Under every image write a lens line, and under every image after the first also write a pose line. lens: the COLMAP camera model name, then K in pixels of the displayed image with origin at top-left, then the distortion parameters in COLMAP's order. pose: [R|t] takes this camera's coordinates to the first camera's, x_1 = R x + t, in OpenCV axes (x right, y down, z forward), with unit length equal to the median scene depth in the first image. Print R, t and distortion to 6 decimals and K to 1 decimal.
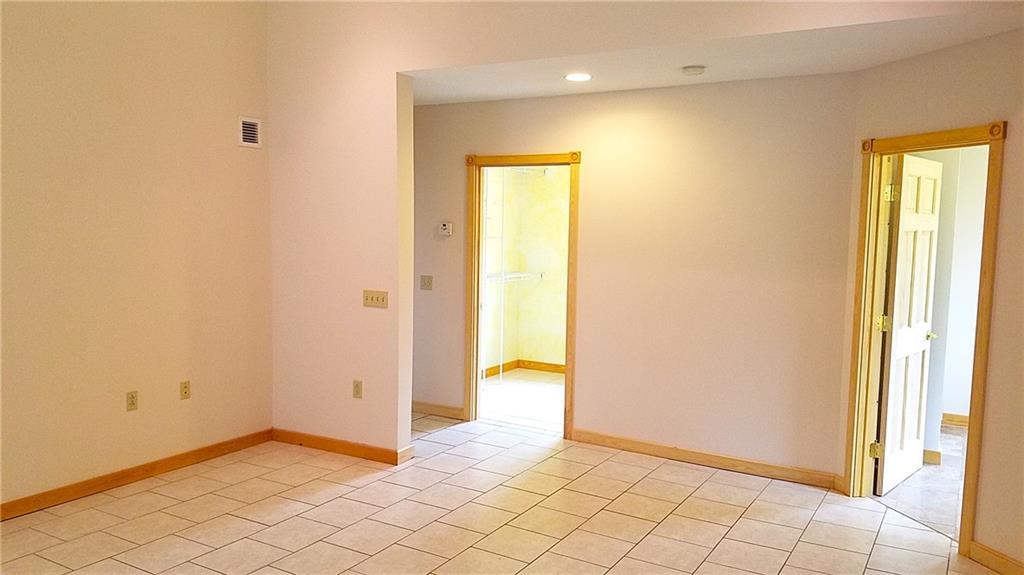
lens RADIAL K [[788.7, 0, 507.5], [0, 788.7, 291.9], [0, 0, 1]] dist [0.086992, -0.133007]
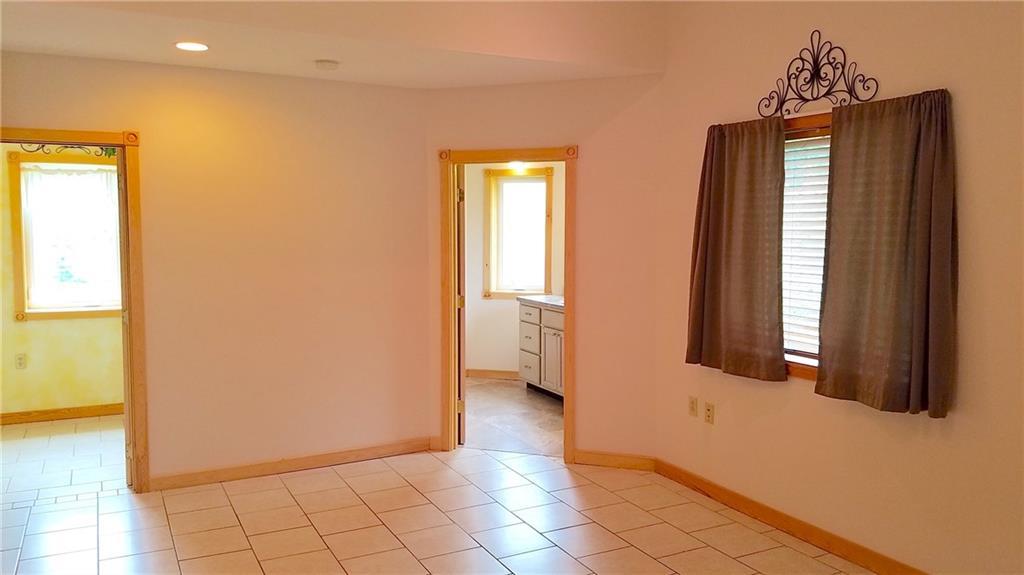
lens RADIAL K [[788.7, 0, 509.0], [0, 788.7, 284.1], [0, 0, 1]] dist [0.086992, -0.133007]
pose [[0.493929, -0.084301, 0.865406, -0.509832], [0.084489, 0.995232, 0.048726, -0.037958], [-0.865388, 0.049050, 0.498696, 0.322871]]
